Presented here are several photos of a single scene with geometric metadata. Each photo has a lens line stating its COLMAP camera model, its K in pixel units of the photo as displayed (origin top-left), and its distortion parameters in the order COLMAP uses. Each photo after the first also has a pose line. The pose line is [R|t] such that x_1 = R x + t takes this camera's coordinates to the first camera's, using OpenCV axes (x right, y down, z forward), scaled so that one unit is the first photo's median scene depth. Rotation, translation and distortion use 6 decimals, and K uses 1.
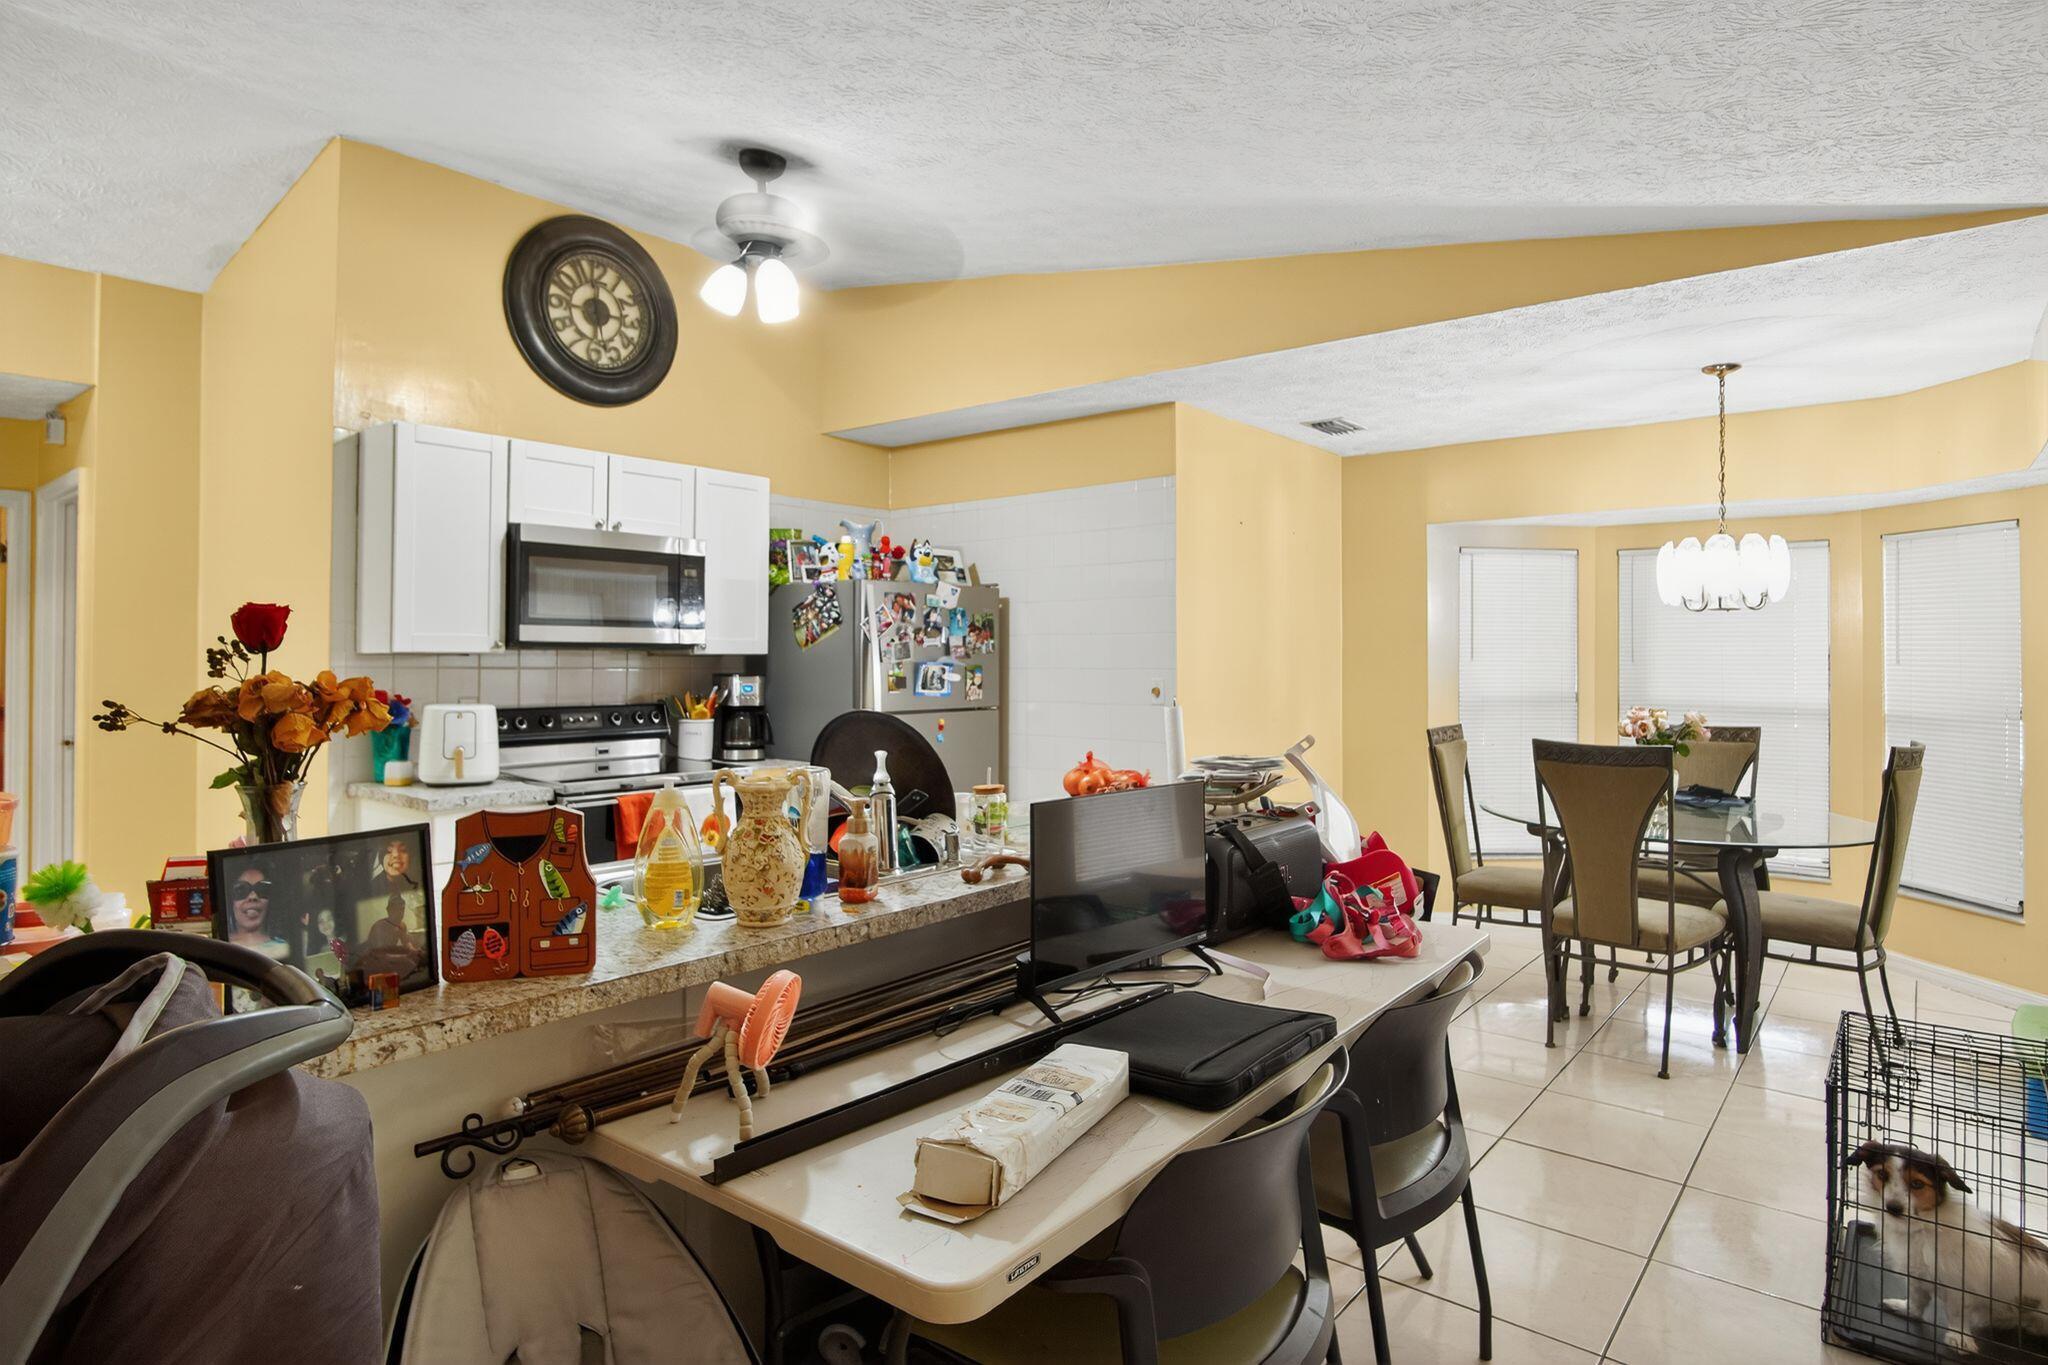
lens RADIAL K [[1106.3, 0, 999.5], [0, 1106.3, 624.0], [0, 0, 1]] dist [-0.022558, -0.000110]
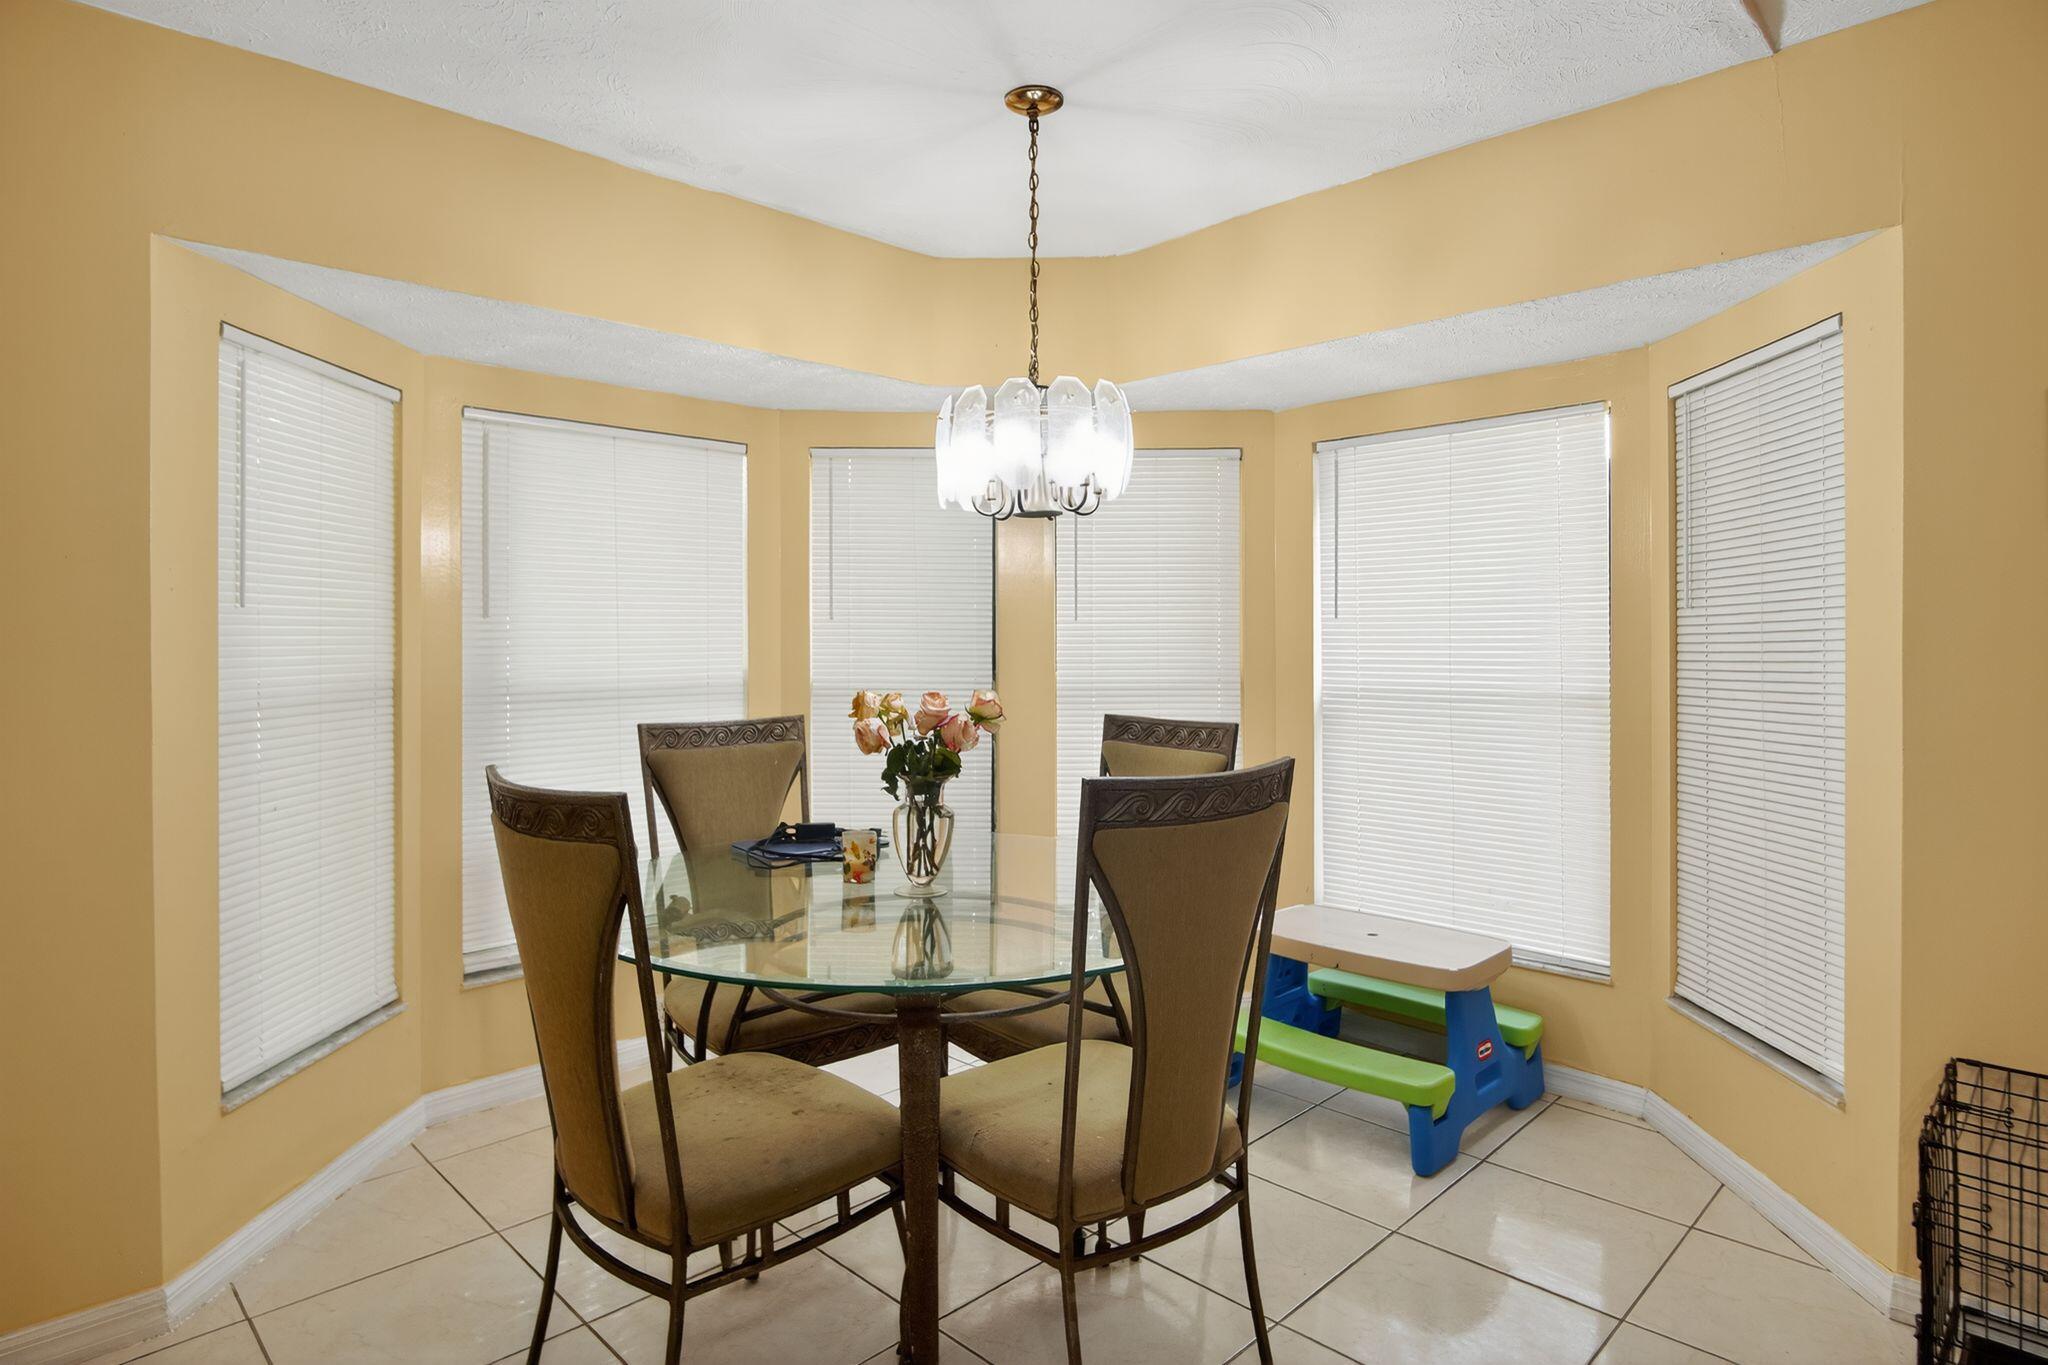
lens RADIAL K [[1113.5, 0, 1024.0], [0, 1113.5, 653.9], [0, 0, 1]] dist [-0.025375, 0.000263]
pose [[0.090068, -0.017294, 0.995785, 0.058516], [-0.023537, 0.999533, 0.019488, 0.042289], [-0.995657, -0.025193, 0.089619, 0.824332]]
